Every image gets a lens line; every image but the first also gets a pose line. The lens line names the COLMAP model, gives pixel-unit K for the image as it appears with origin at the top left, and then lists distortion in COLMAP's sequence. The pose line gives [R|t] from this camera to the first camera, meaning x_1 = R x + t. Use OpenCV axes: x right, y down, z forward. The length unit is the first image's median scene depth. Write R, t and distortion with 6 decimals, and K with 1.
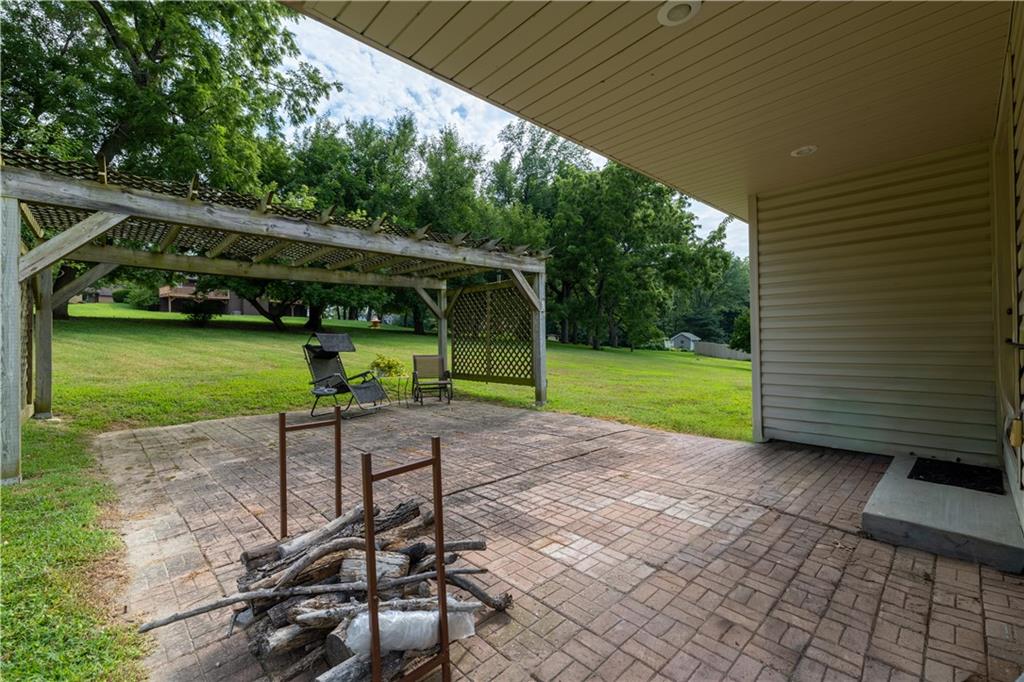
lens RADIAL K [[447.4, 0, 510.9], [0, 447.4, 337.0], [0, 0, 1]] dist [-0.000107, 0.000796]
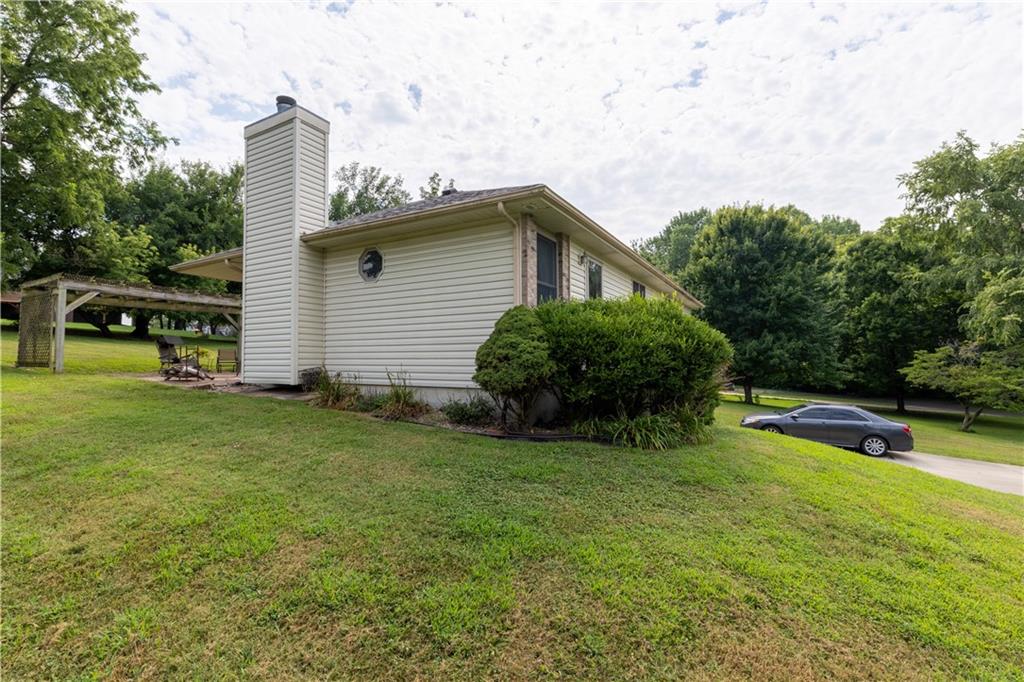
lens RADIAL K [[449.5, 0, 511.1], [0, 449.5, 331.6], [0, 0, 1]] dist [-0.001374, -0.000231]
pose [[0.954748, 0.026336, 0.296248, 0.146968], [-0.012253, 0.998709, -0.049294, 0.016925], [-0.297164, 0.043433, 0.953838, -0.440399]]
